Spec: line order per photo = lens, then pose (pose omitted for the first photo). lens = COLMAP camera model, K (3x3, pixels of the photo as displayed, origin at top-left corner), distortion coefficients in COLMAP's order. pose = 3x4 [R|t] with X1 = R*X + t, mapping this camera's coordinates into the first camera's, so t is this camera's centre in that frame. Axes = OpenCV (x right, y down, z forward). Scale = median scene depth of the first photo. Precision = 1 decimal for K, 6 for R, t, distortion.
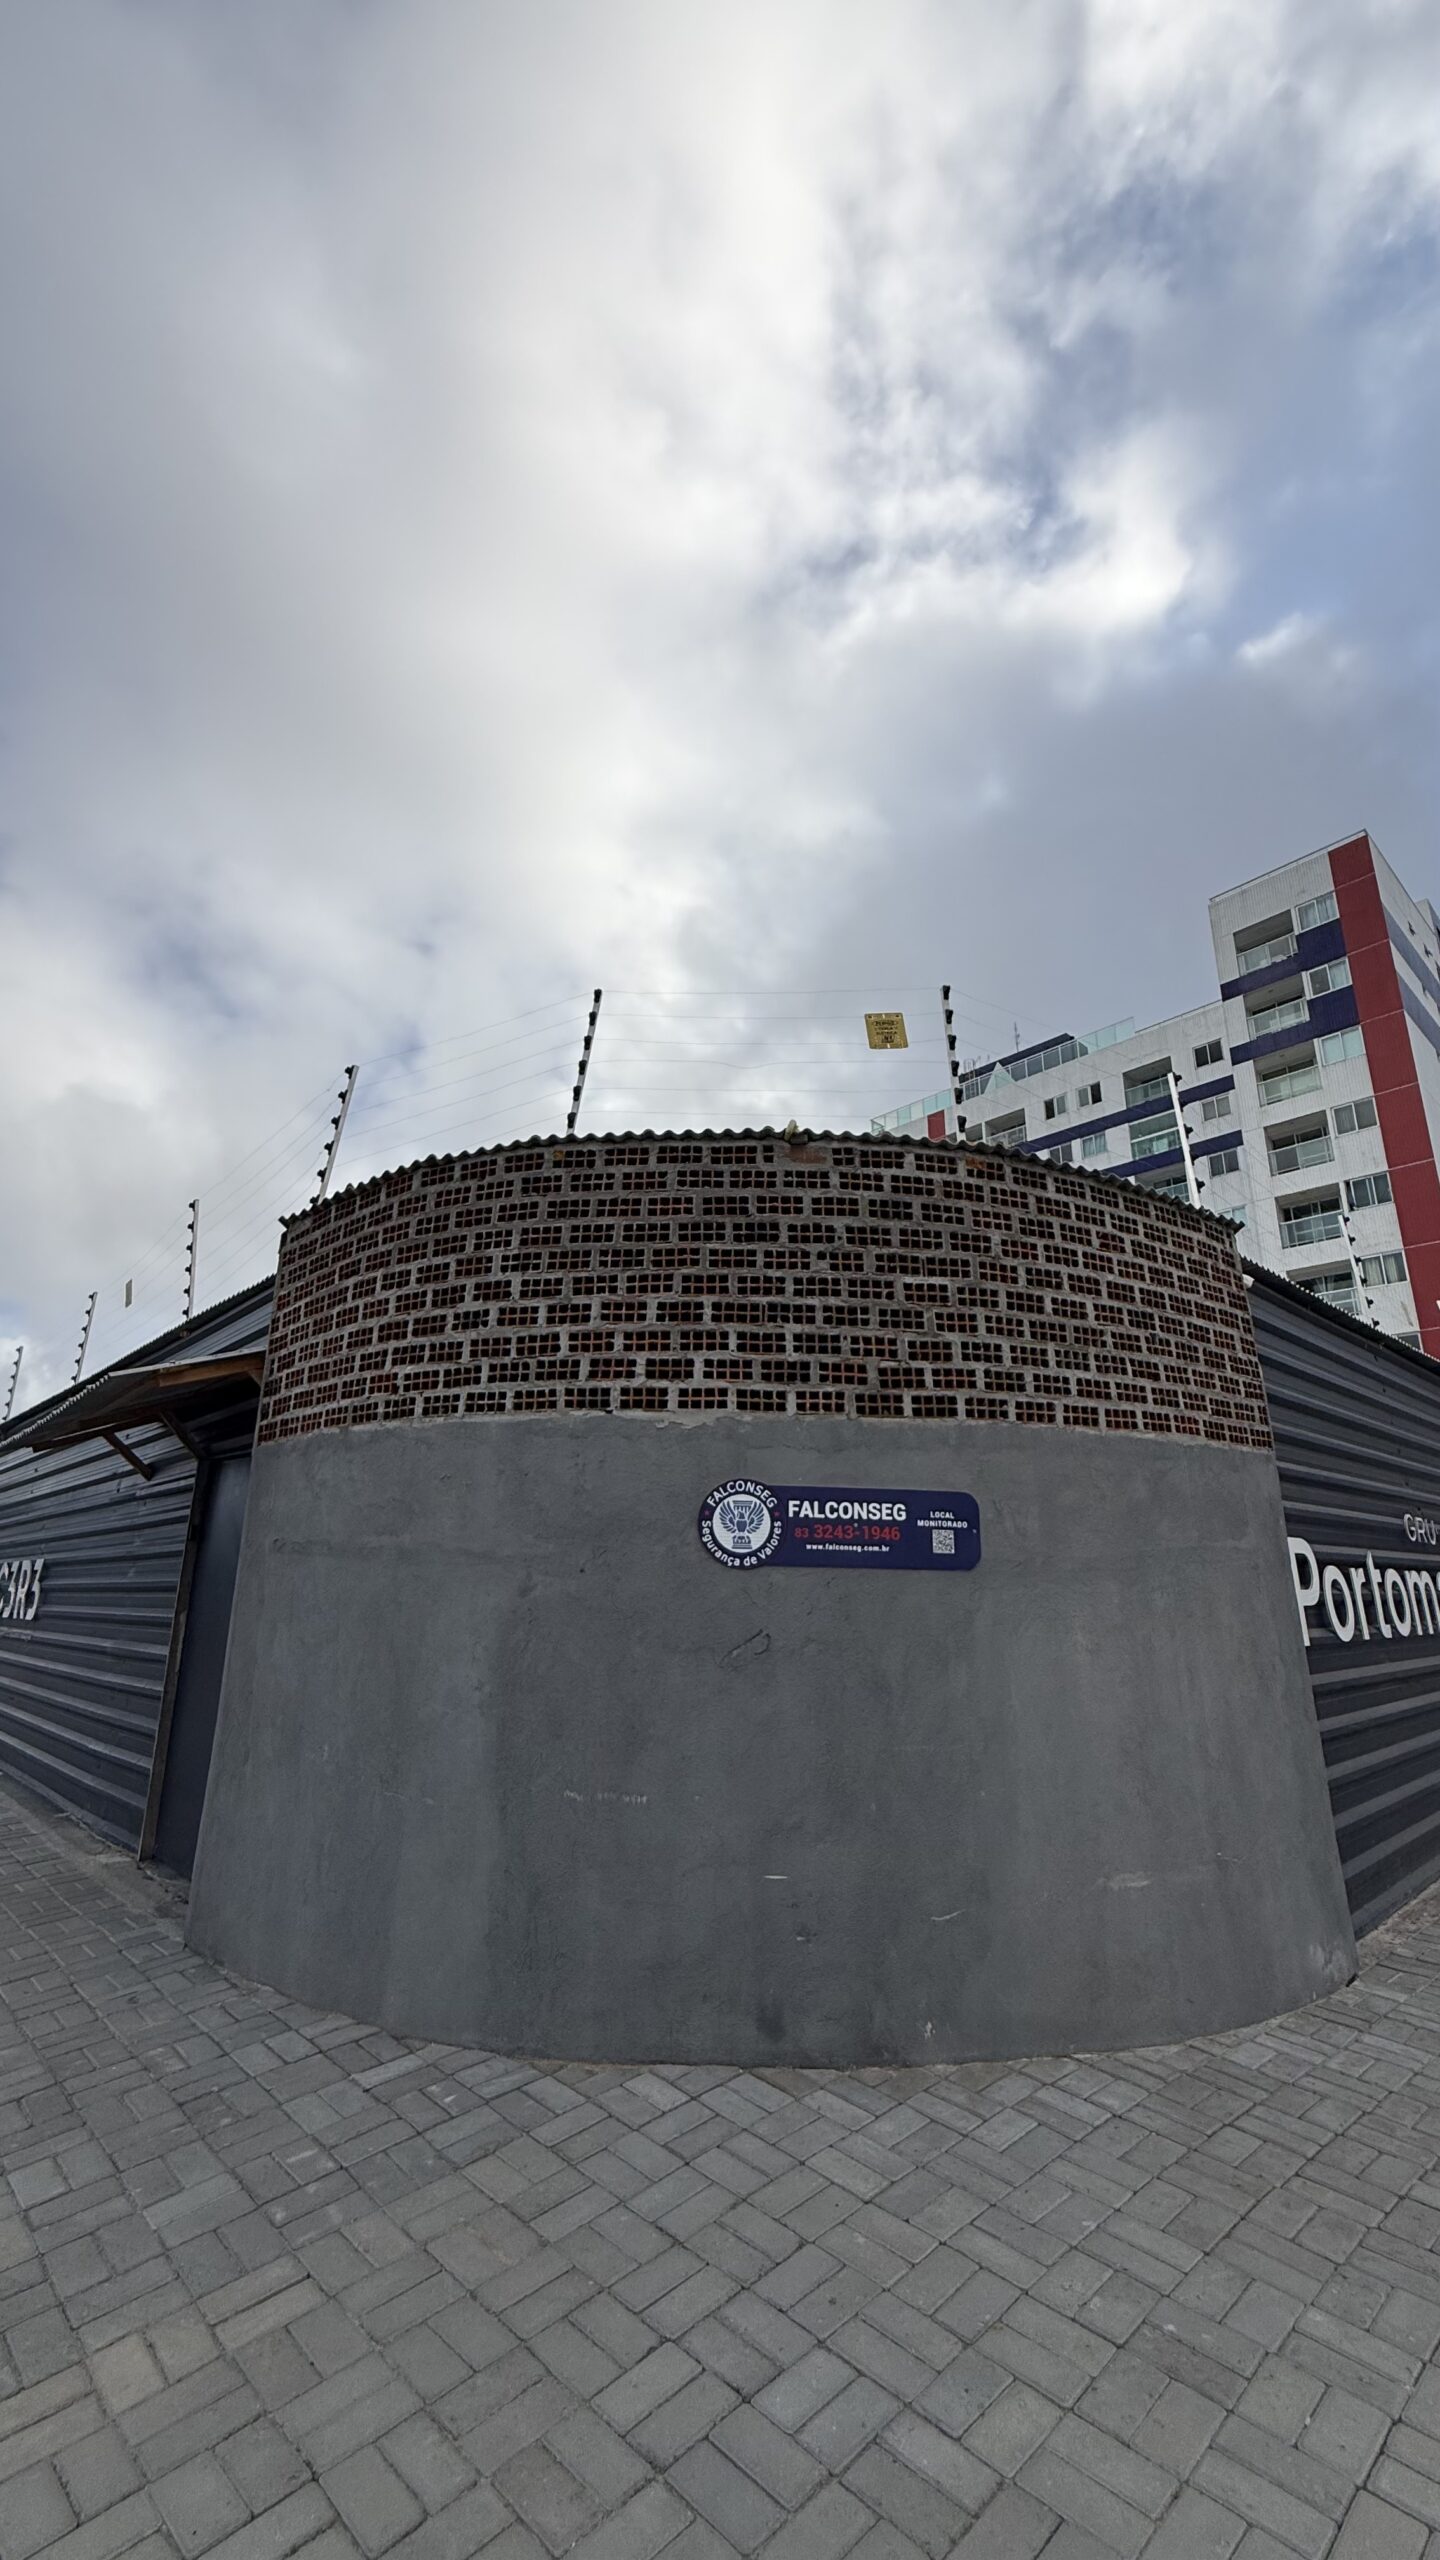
lens RADIAL K [[1020.6, 0, 717.7], [0, 1020.6, 1271.3], [0, 0, 1]] dist [0.000889, -0.000014]
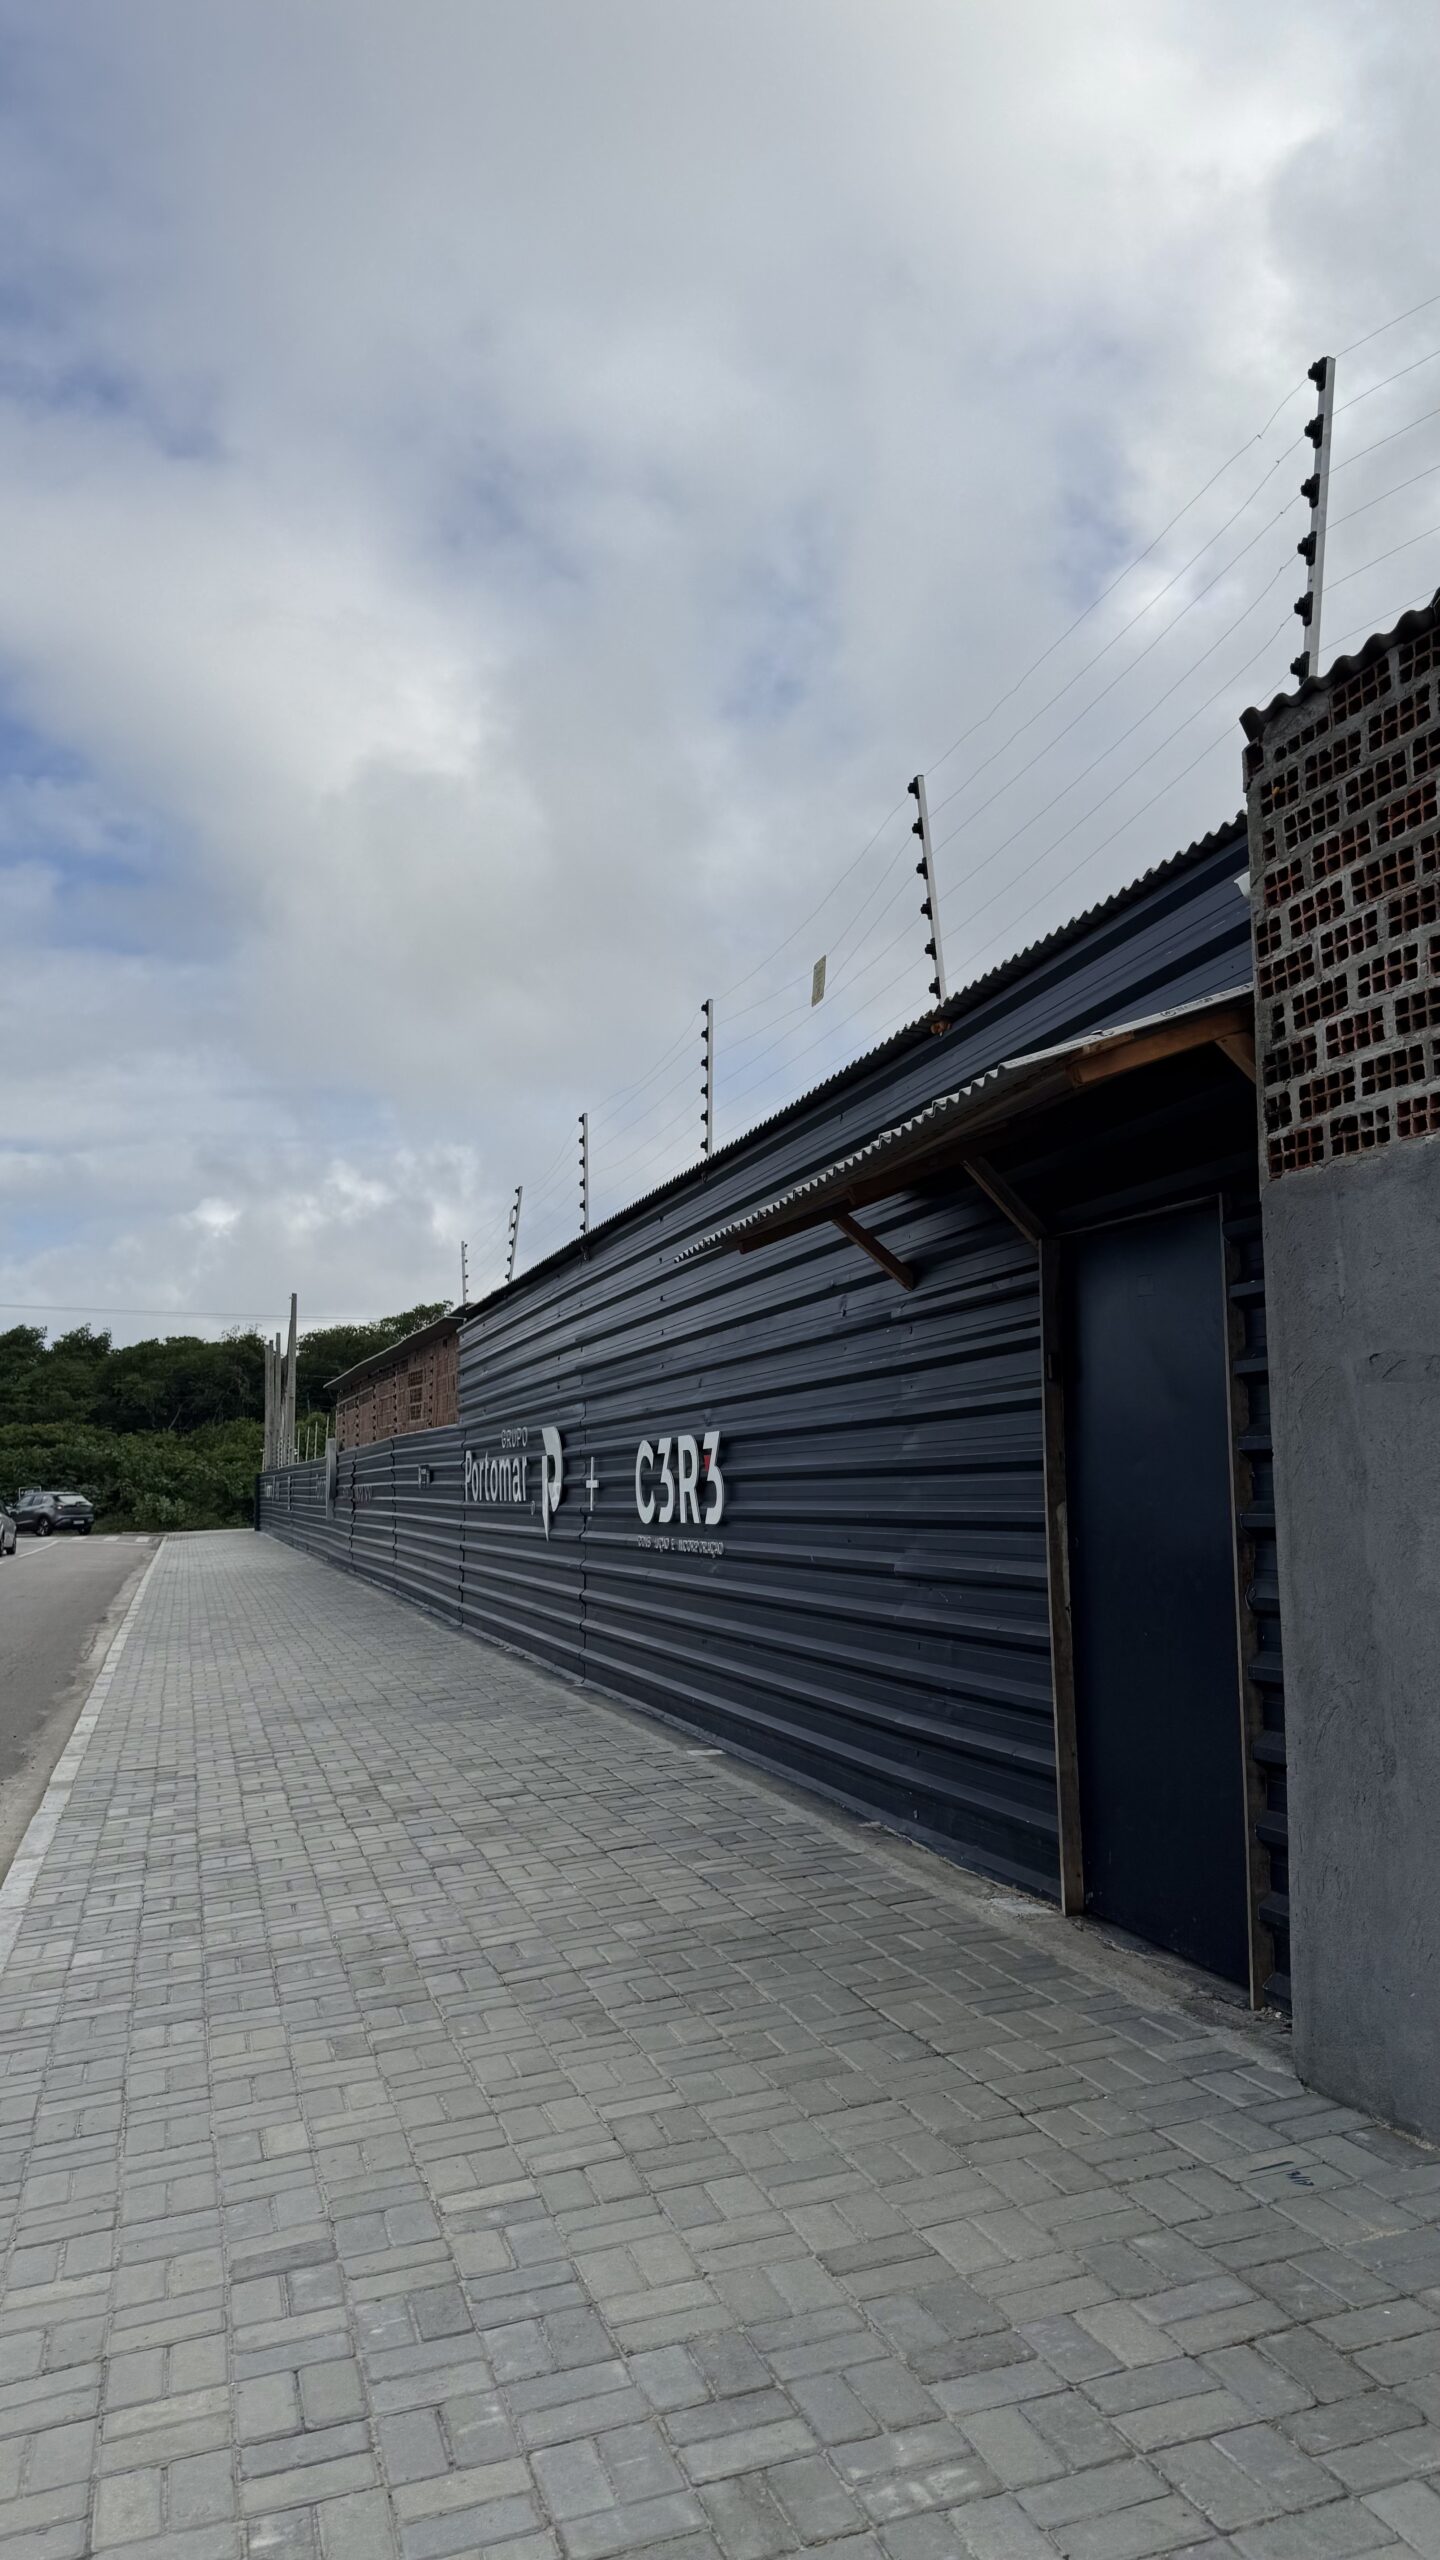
lens RADIAL K [[1793.2, 0, 720.0], [0, 1793.2, 1280.0], [0, 0, 1]] dist [0.093312, -0.117730]
pose [[0.895019, -0.067452, -0.440899, -0.366431], [0.149156, 0.976852, 0.153337, 0.050467], [0.420350, -0.203002, 0.884362, 0.104403]]
